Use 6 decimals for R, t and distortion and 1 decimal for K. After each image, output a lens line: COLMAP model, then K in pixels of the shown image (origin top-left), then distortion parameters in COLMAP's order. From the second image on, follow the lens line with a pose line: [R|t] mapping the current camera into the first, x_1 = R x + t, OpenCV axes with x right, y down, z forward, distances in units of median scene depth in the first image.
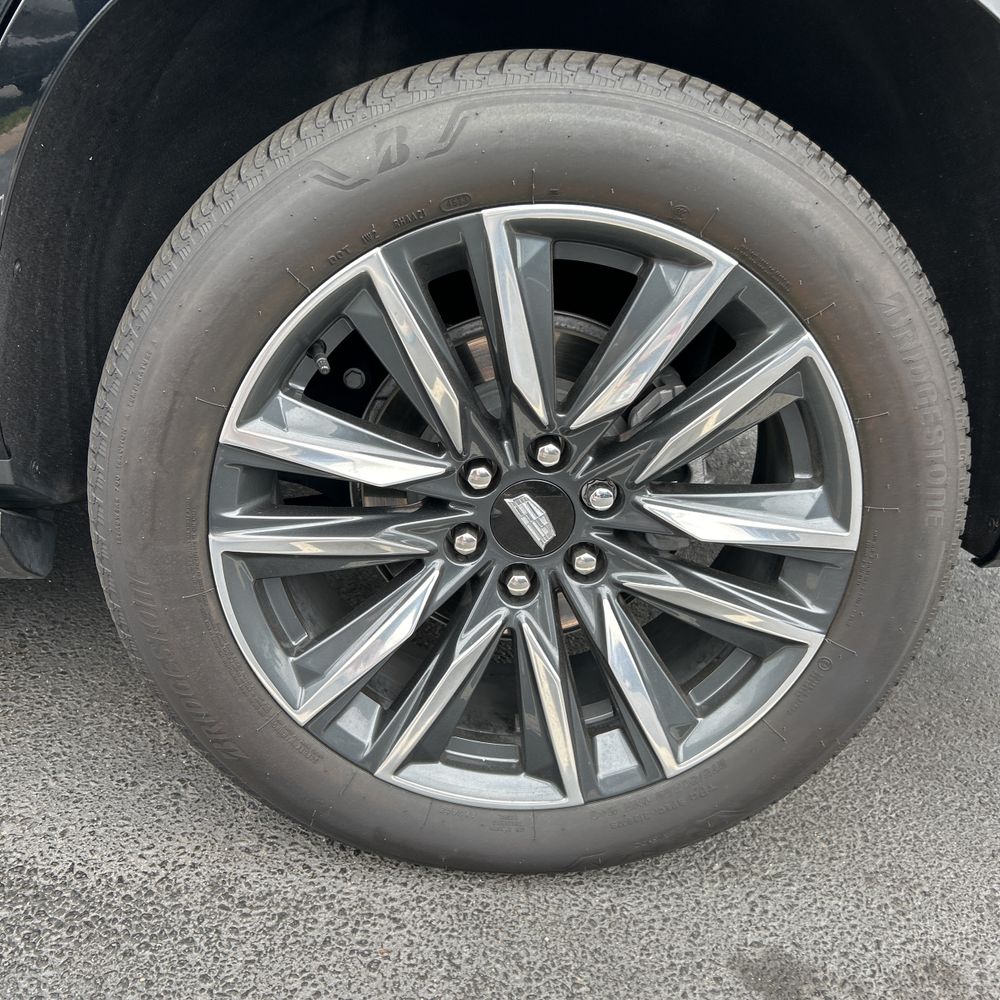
lens RADIAL K [[1033.1, 0, 500.0], [0, 1033.1, 500.0], [0, 0, 1]] dist [0.042900, -0.024077]
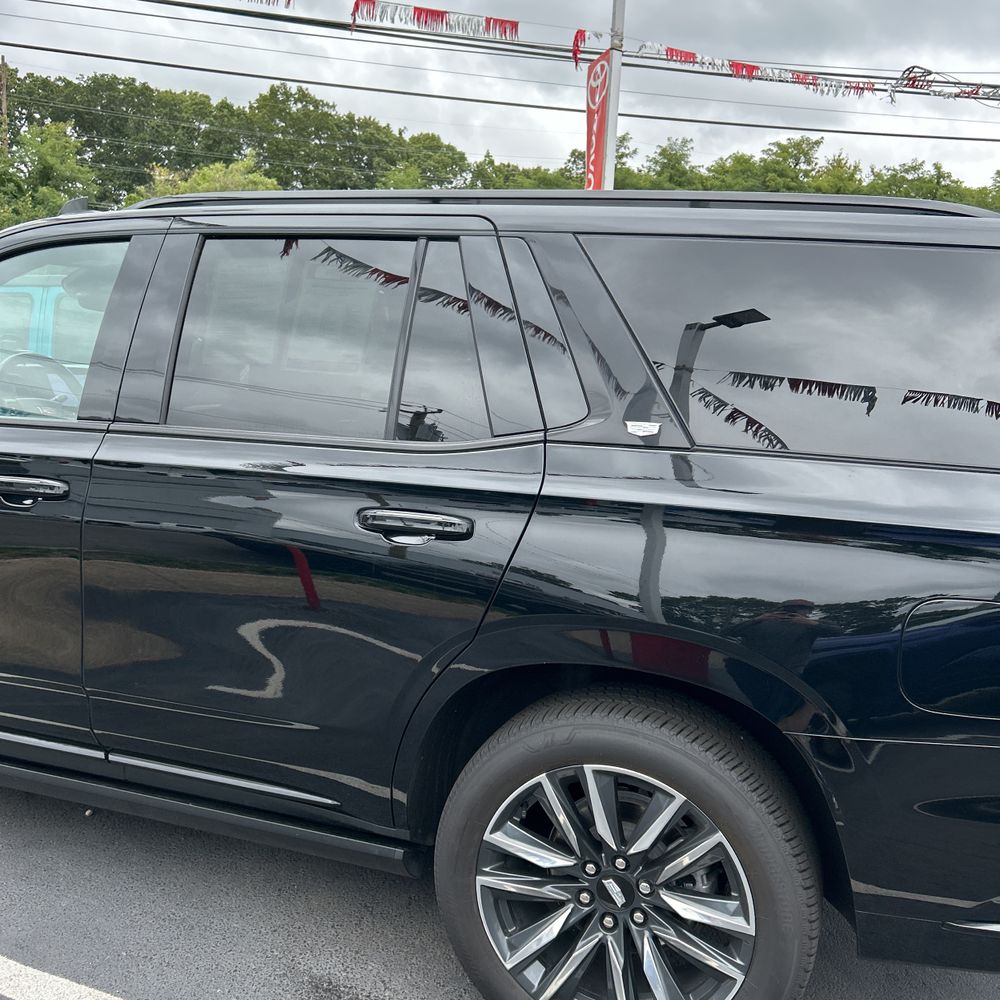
lens RADIAL K [[1033.1, 0, 500.0], [0, 1033.1, 500.0], [0, 0, 1]] dist [0.042900, -0.024077]
pose [[0.915557, 0.027135, -0.401271, 0.692136], [-0.126967, 0.966200, -0.224357, -0.267444], [0.381620, 0.256360, 0.888057, -1.310412]]
